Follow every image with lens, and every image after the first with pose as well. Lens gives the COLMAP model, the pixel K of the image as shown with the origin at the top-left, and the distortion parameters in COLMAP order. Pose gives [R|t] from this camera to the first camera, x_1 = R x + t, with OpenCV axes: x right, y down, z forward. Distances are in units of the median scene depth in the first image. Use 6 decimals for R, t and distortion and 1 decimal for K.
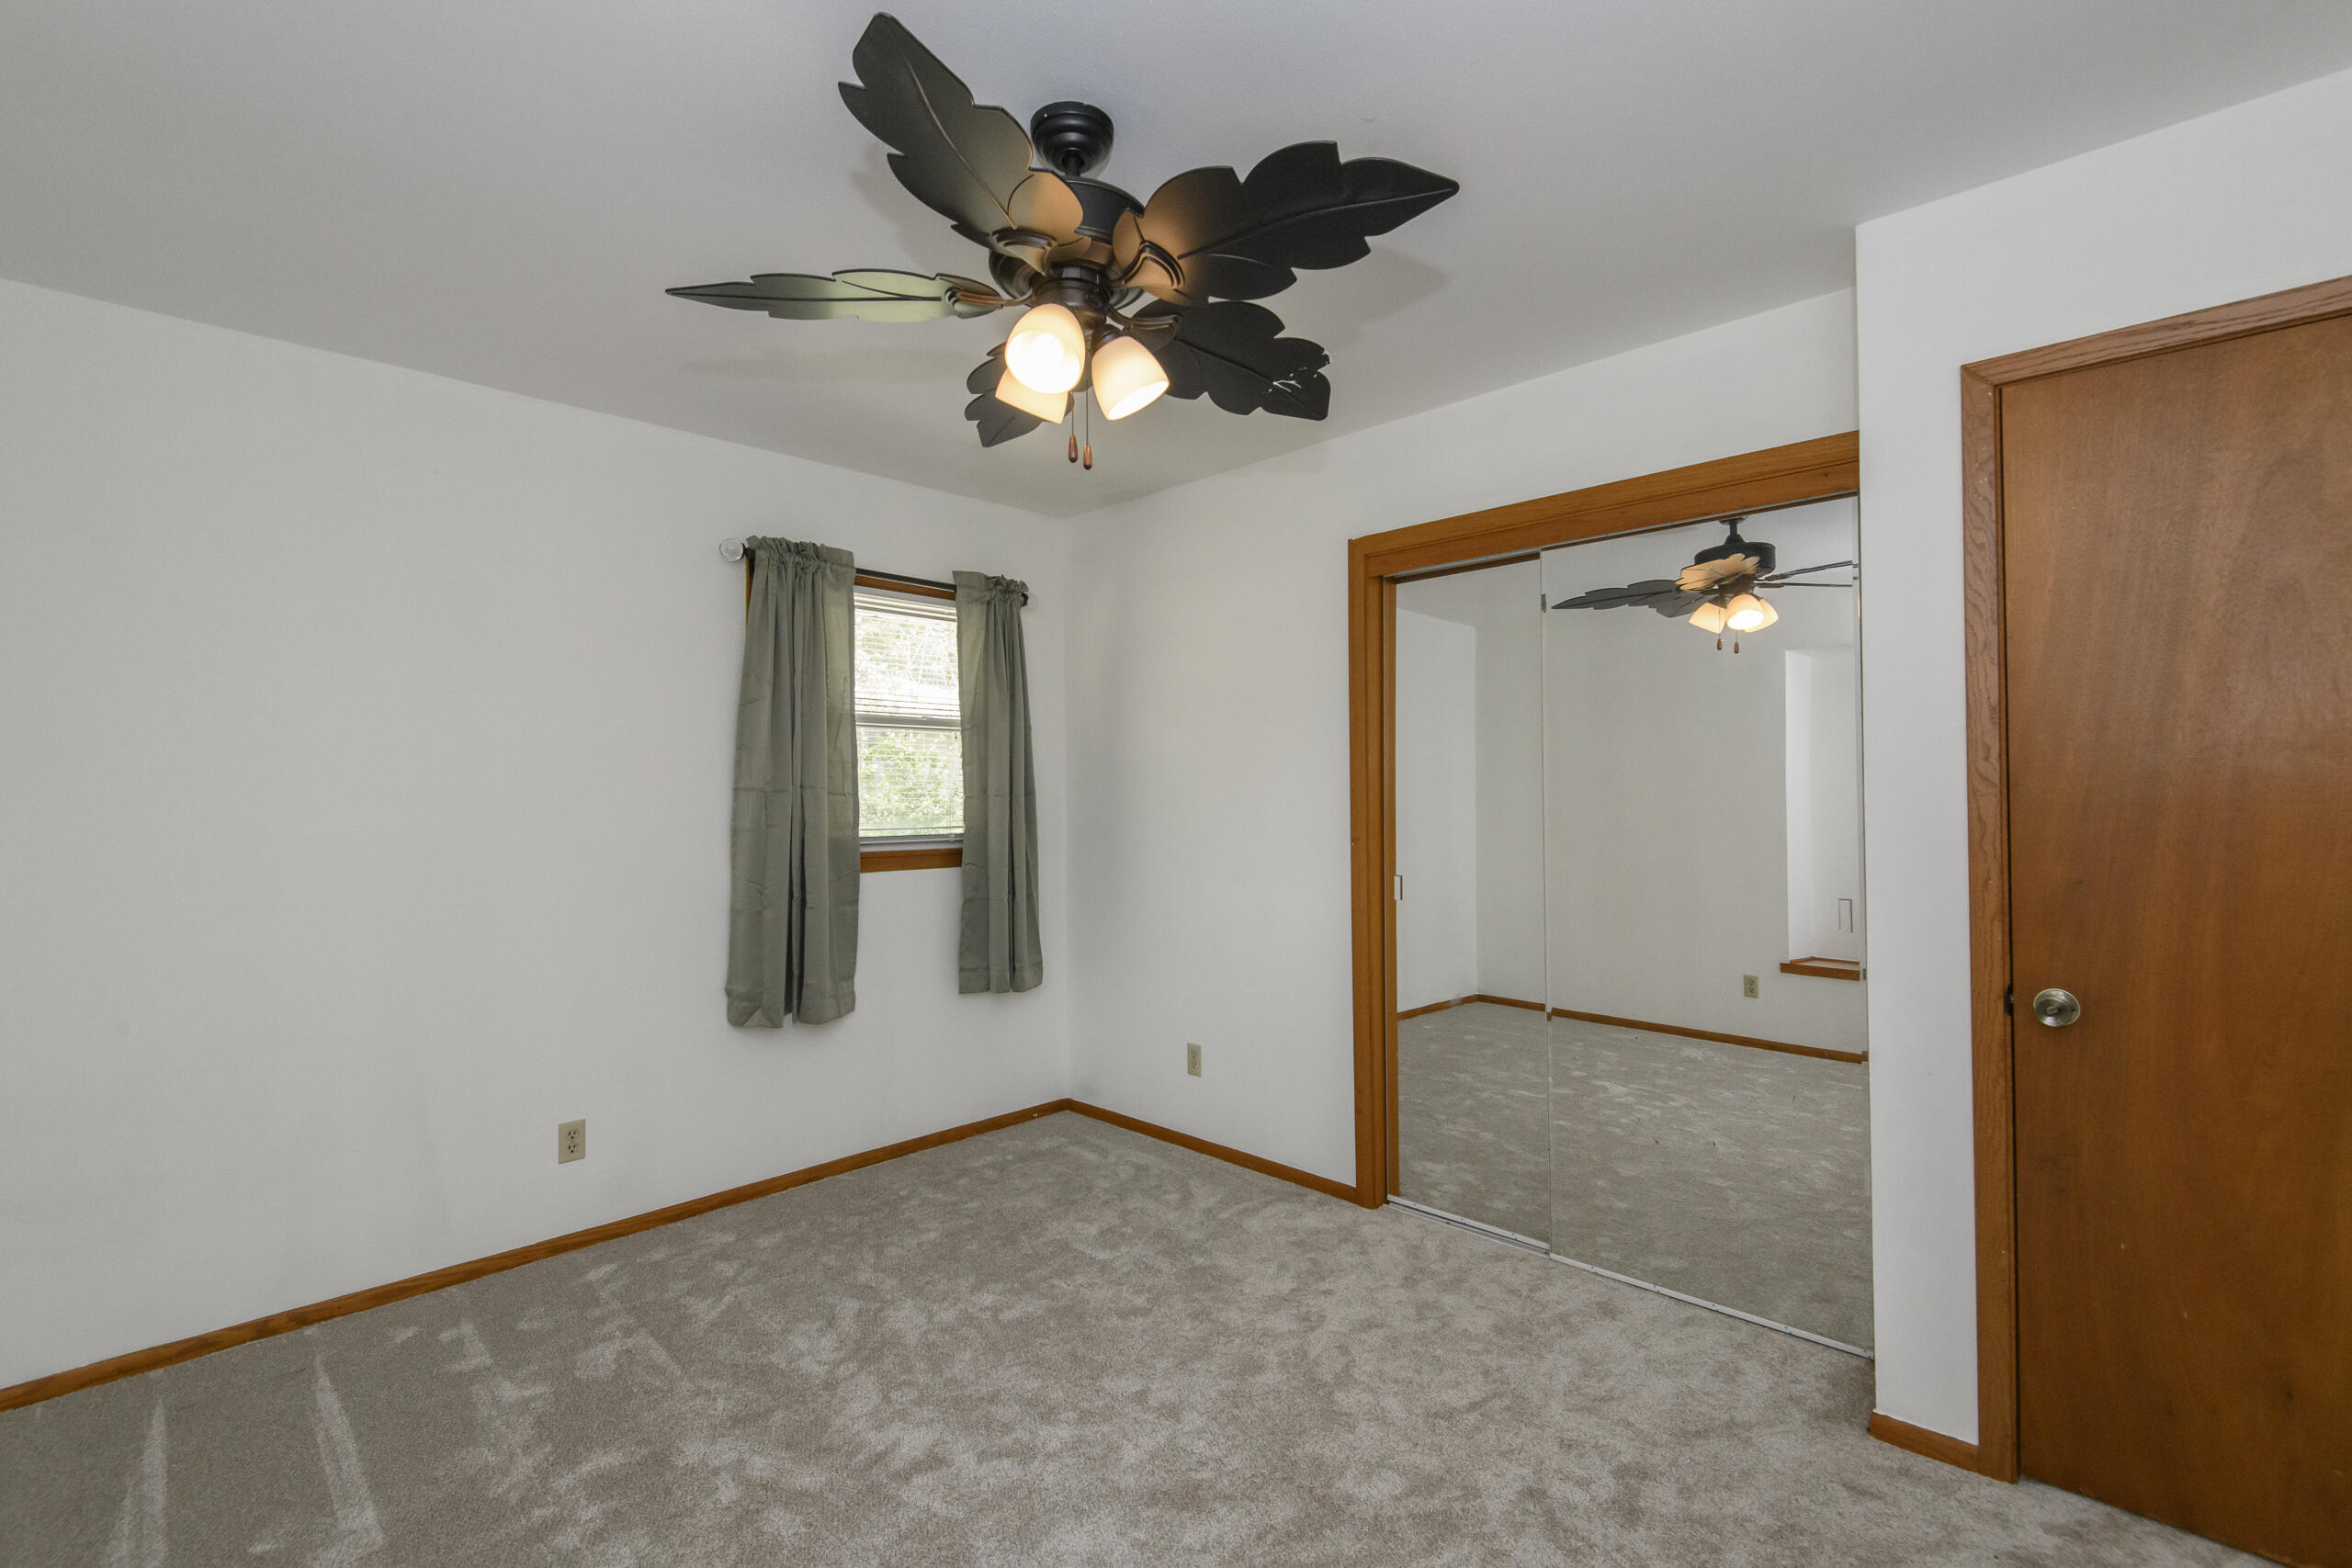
lens RADIAL K [[1068.4, 0, 1176.0], [0, 1068.4, 784.0], [0, 0, 1]] dist [0.013717, -0.009637]
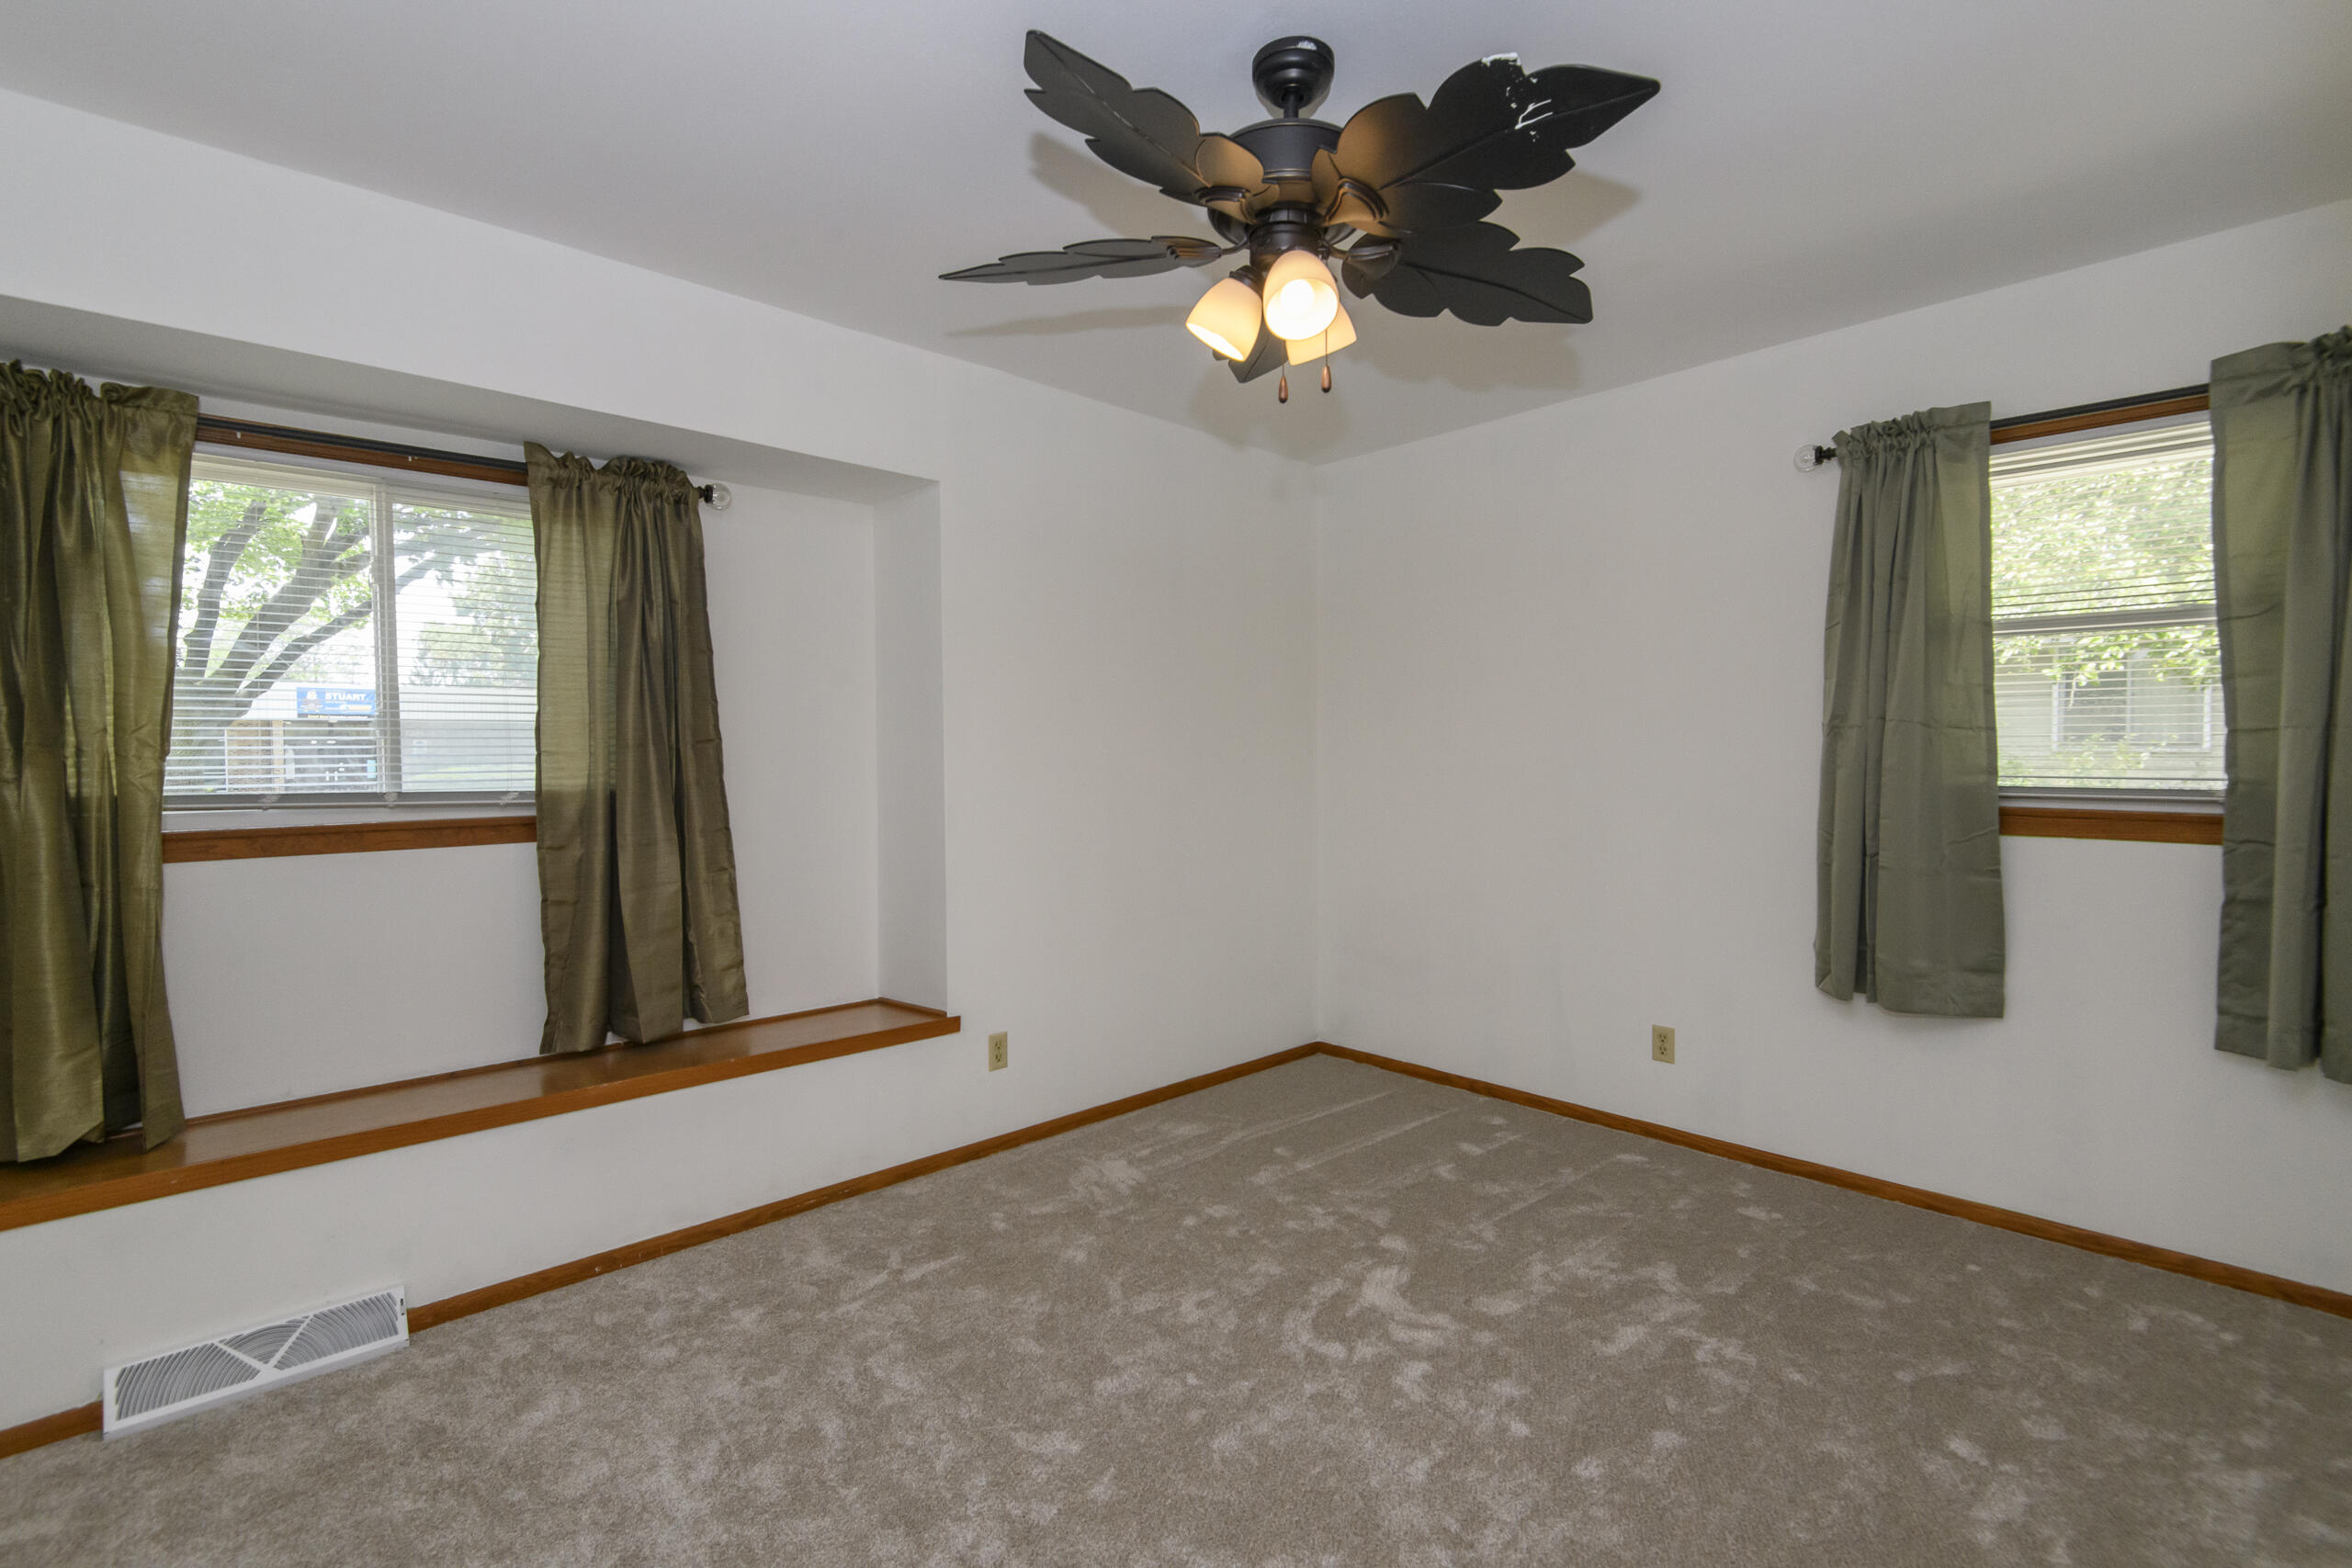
lens RADIAL K [[1068.4, 0, 1176.0], [0, 1068.4, 784.0], [0, 0, 1]] dist [0.013717, -0.009637]
pose [[-0.048855, 0.039569, -0.998022, 0.477498], [0.013638, 0.999148, 0.038946, 0.011512], [0.998713, -0.011709, -0.049354, 0.471538]]
